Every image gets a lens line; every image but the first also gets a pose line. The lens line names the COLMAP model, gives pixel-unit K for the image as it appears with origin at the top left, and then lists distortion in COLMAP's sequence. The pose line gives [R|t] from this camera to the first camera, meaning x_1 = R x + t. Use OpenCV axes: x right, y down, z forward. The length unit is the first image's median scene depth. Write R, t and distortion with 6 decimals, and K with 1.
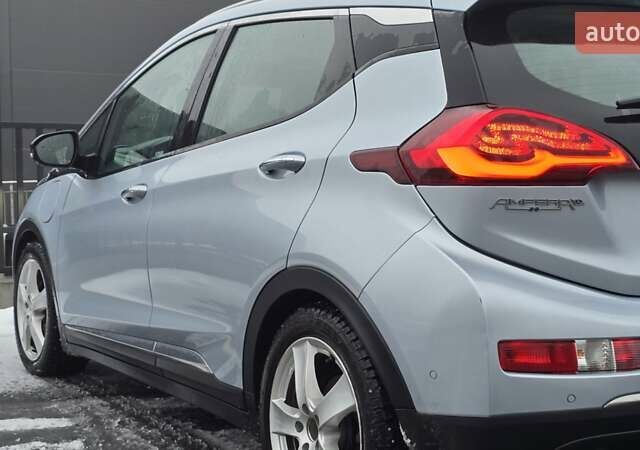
lens RADIAL K [[1052.2, 0, 320.0], [0, 1052.2, 225.0], [0, 0, 1]] dist [0.211689, -0.787406]
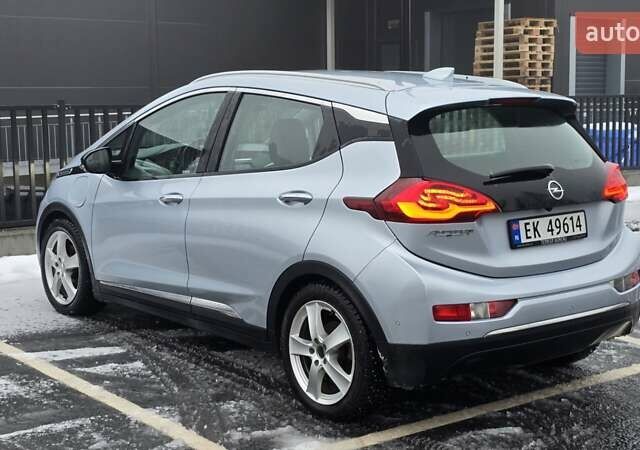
lens RADIAL K [[1052.2, 0, 320.0], [0, 1052.2, 225.0], [0, 0, 1]] dist [0.211689, -0.787406]
pose [[0.987288, -0.019557, 0.157731, -0.293074], [0.004909, 0.995680, 0.092726, -0.189557], [-0.158863, -0.090773, 0.983119, -0.743291]]
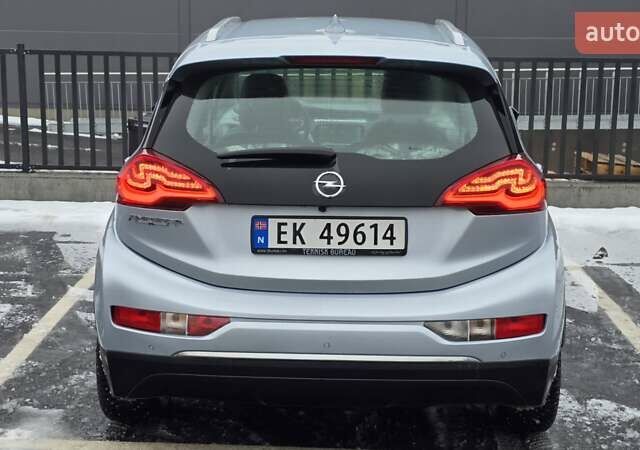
lens RADIAL K [[1052.2, 0, 320.0], [0, 1052.2, 225.0], [0, 0, 1]] dist [0.211689, -0.787406]
pose [[0.846620, 0.110489, -0.520602, 1.084242], [-0.037372, 0.988140, 0.148941, -0.225210], [0.530883, -0.106641, 0.840708, -0.142732]]
